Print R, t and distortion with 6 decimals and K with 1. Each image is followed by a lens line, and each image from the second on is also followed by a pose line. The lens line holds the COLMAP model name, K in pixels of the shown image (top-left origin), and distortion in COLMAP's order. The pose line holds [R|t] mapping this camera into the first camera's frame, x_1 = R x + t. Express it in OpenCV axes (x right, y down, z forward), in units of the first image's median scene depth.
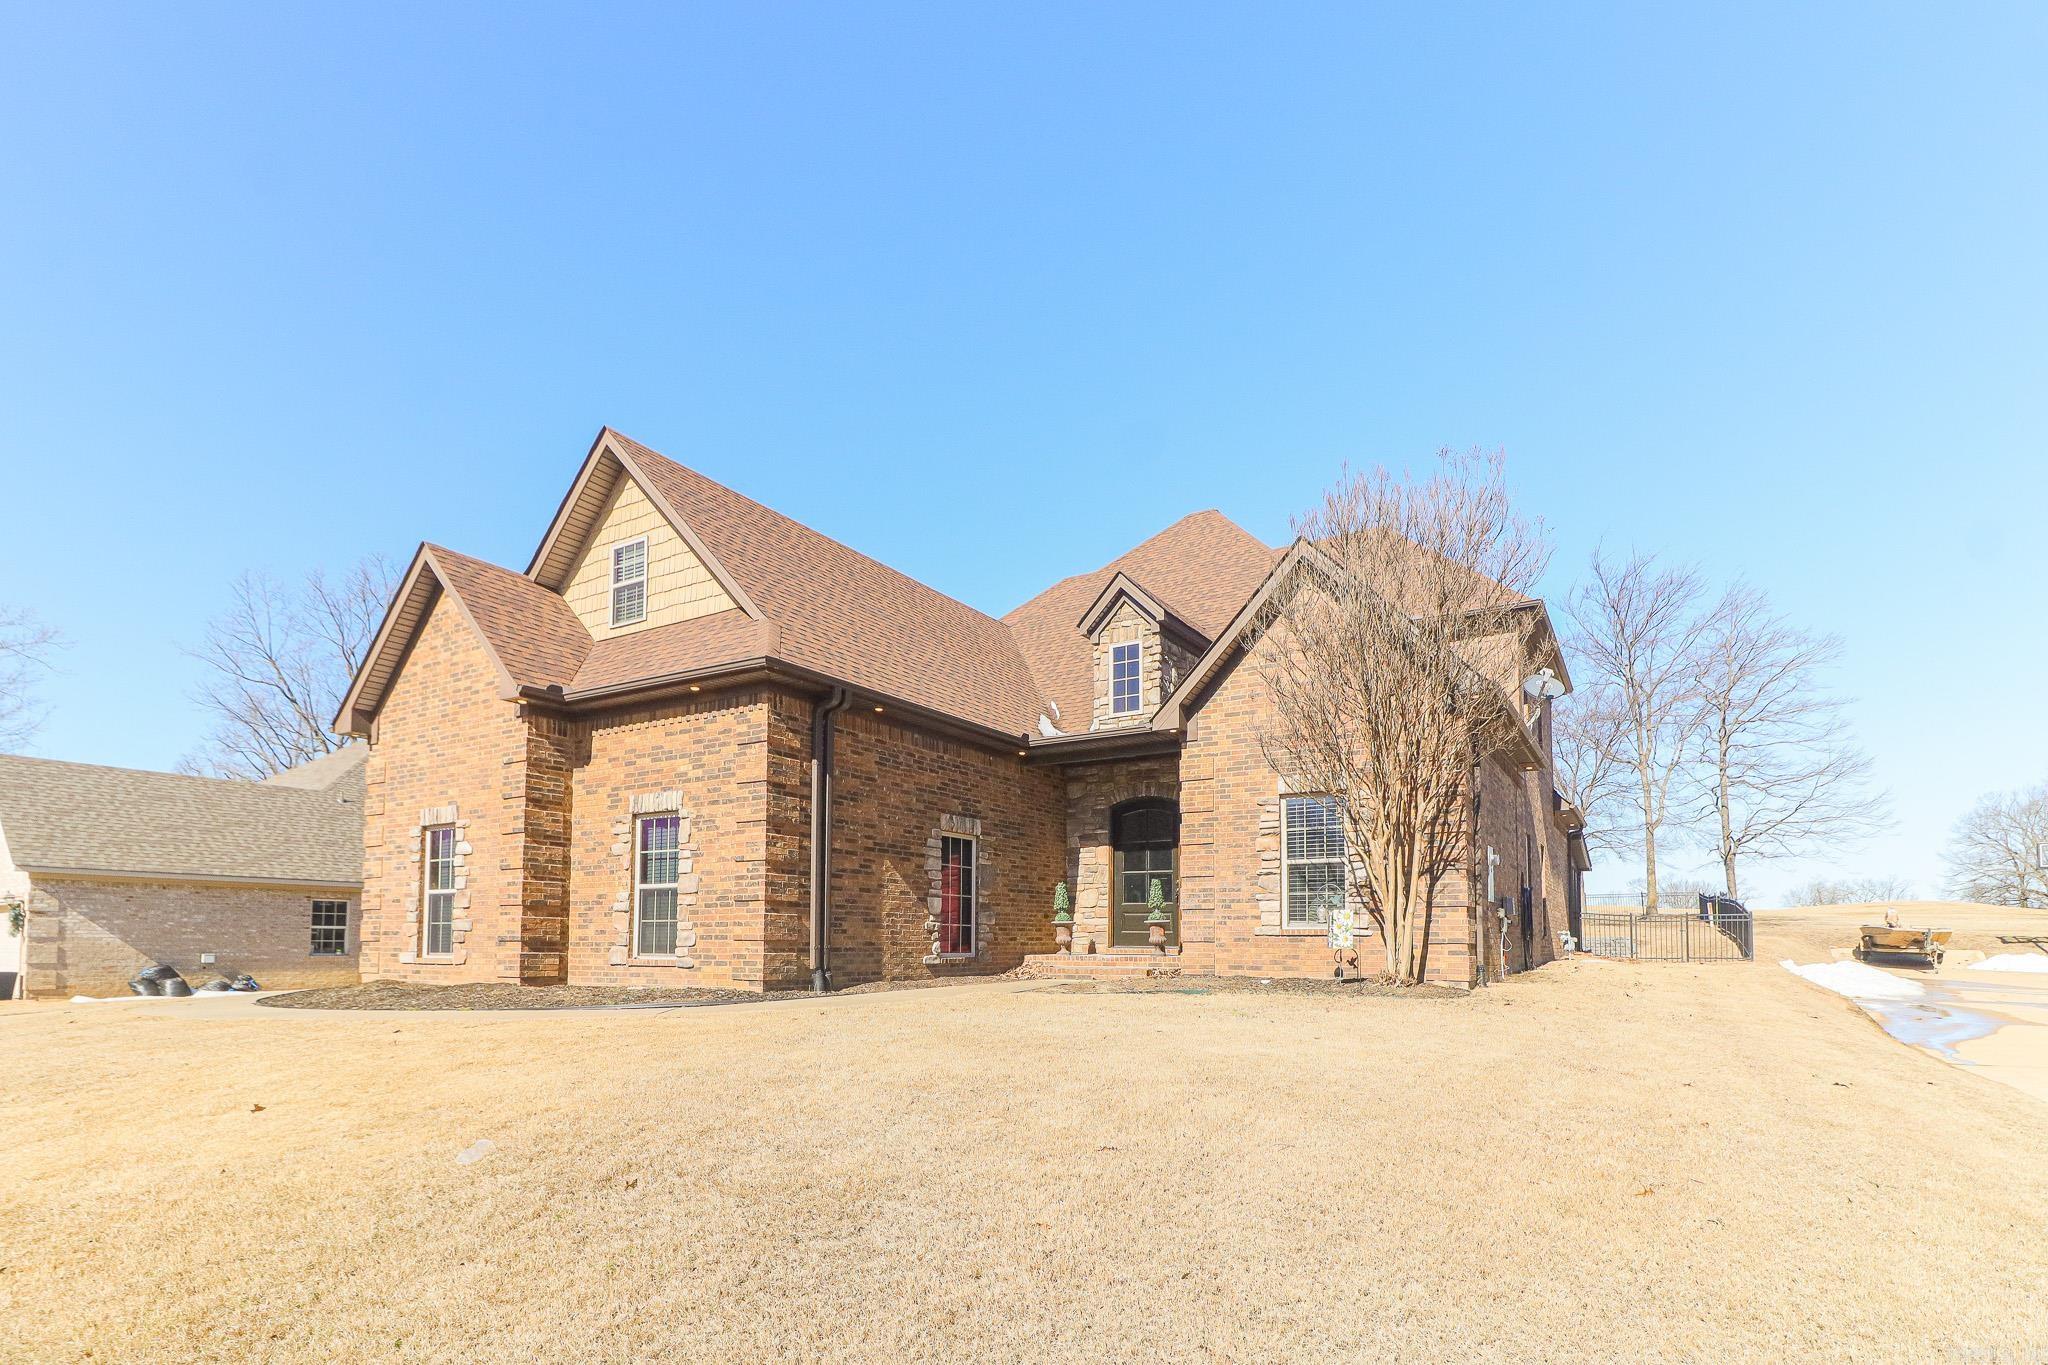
lens RADIAL K [[951.0, 0, 1007.4], [0, 951.0, 634.2], [0, 0, 1]] dist [0.002244, 0.000332]
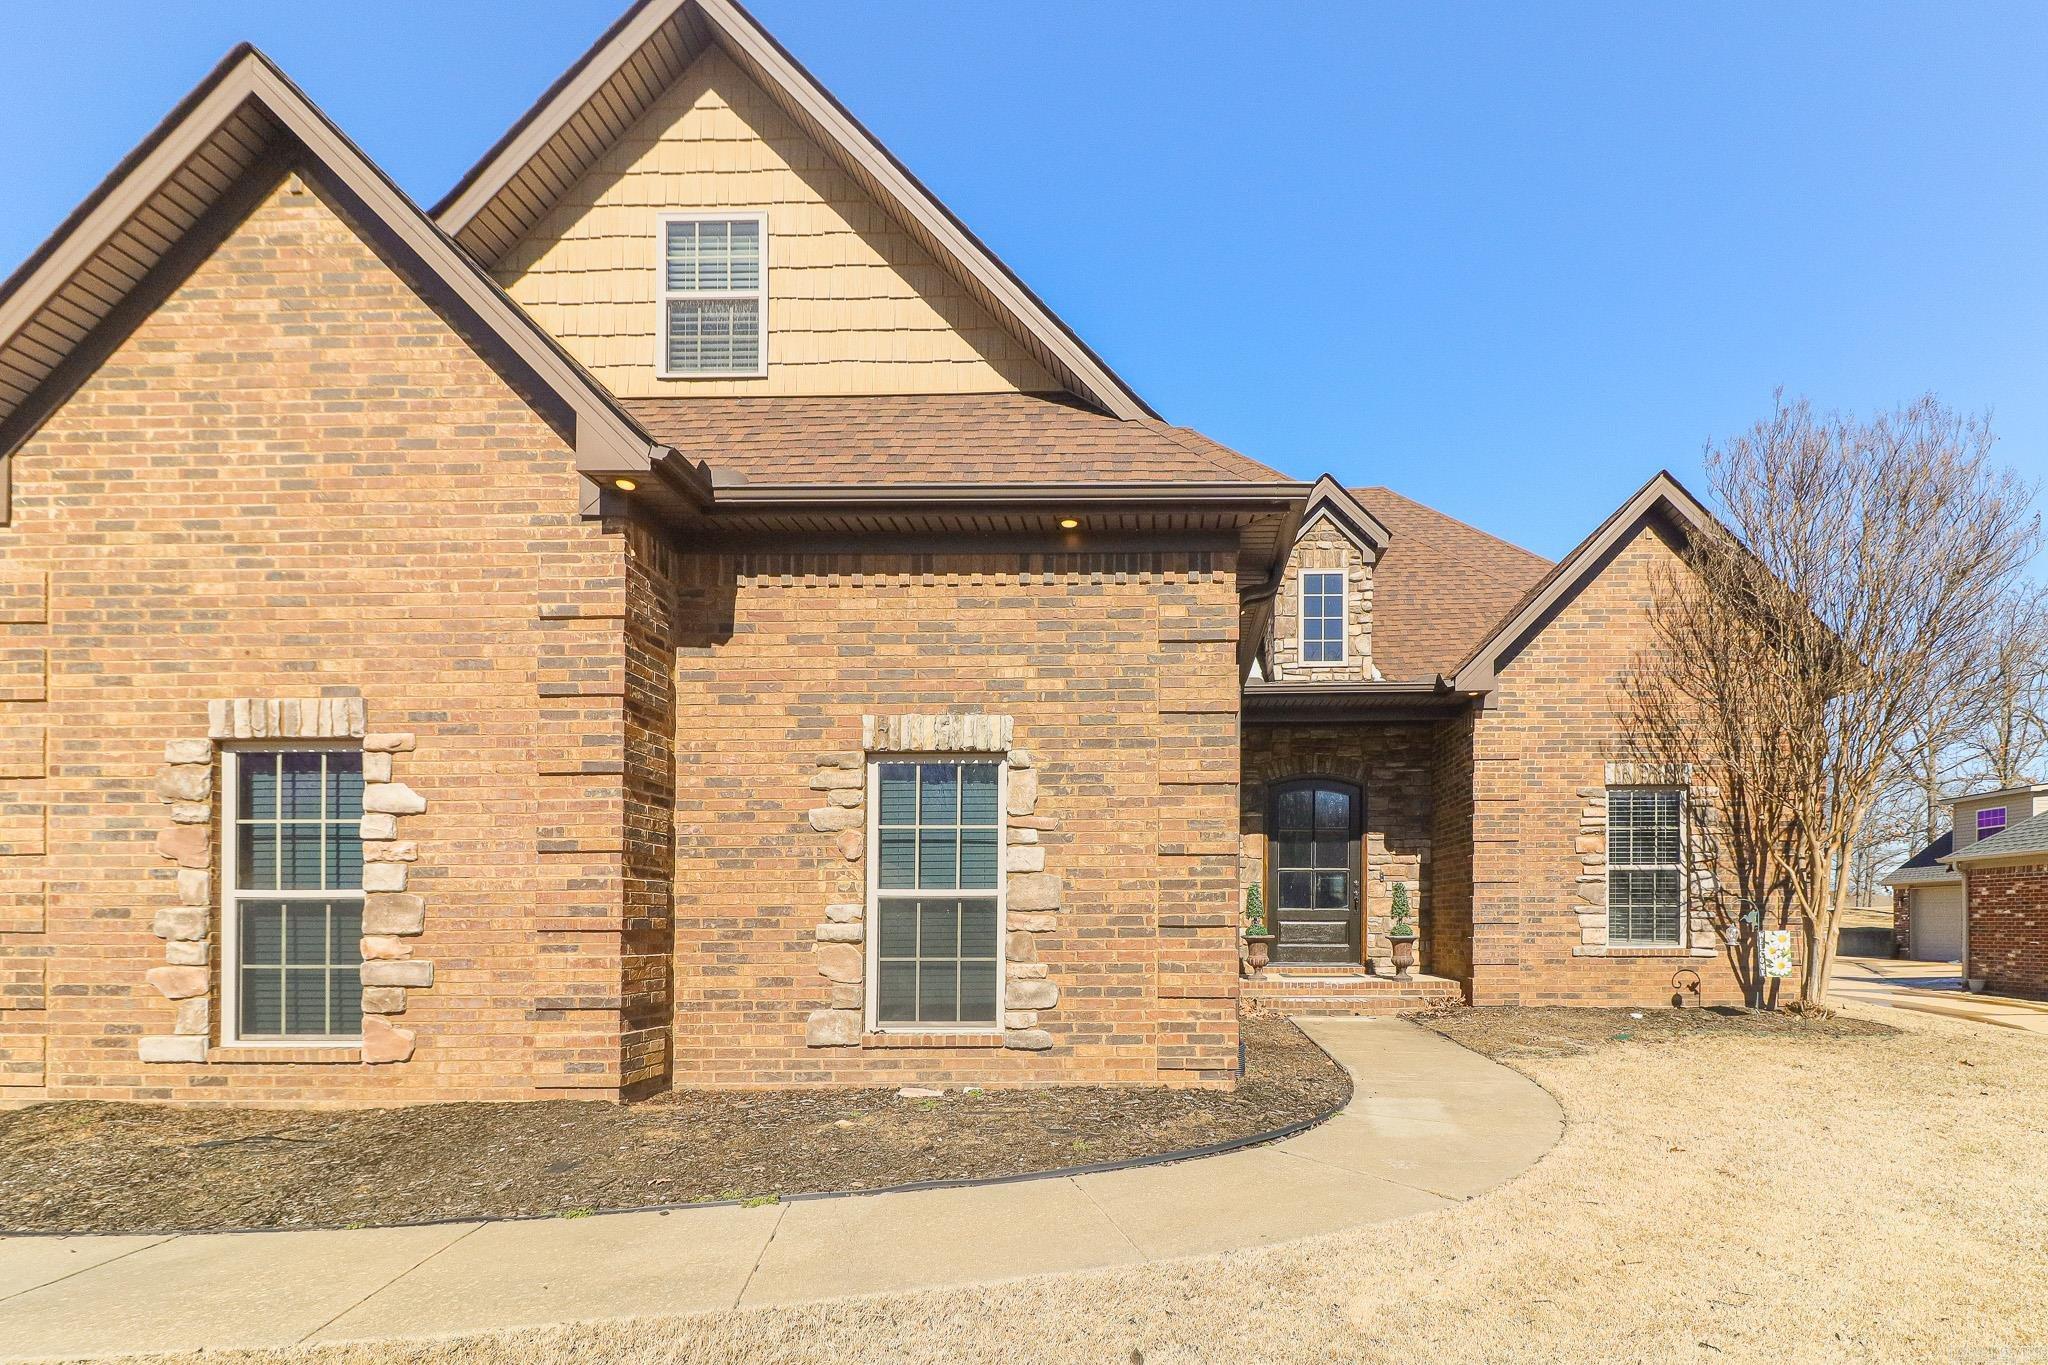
lens RADIAL K [[1036.0, 0, 1025.4], [0, 1036.0, 697.0], [0, 0, 1]] dist [0.002665, -0.001213]
pose [[0.867240, 0.097941, 0.488163, -0.578356], [-0.148189, 0.986802, 0.065281, 0.110249], [-0.475327, -0.128955, 0.870308, 0.478150]]
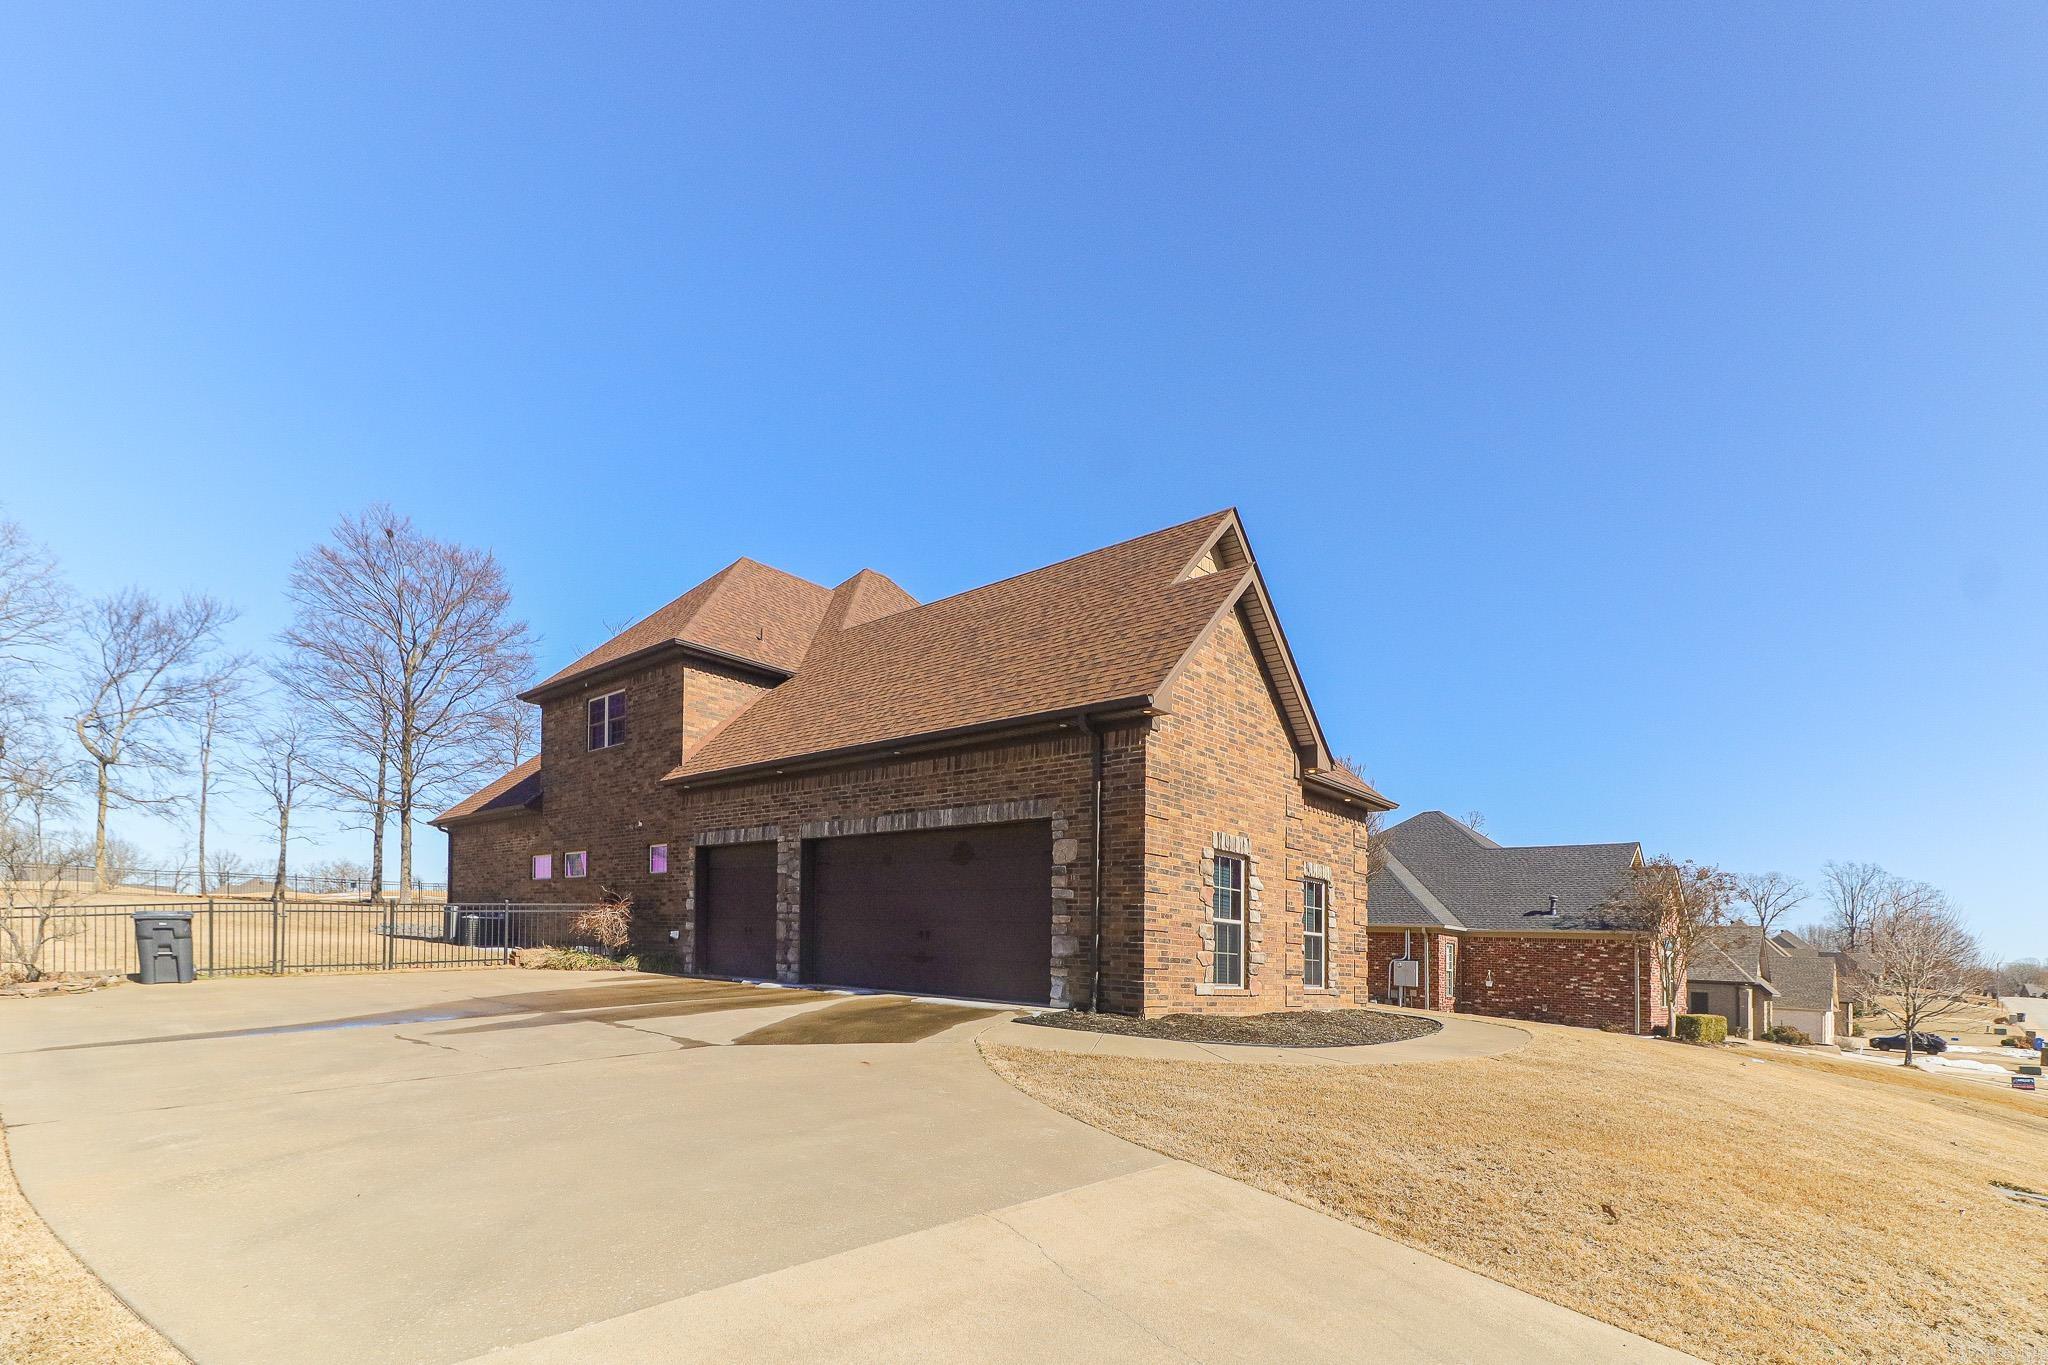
lens RADIAL K [[951.0, 0, 1007.4], [0, 951.0, 634.2], [0, 0, 1]] dist [0.002244, 0.000332]
pose [[0.199122, 0.335677, 0.920691, -1.745036], [-0.324028, 0.909214, -0.261413, 0.350863], [-0.924855, -0.246276, 0.289813, 1.056506]]
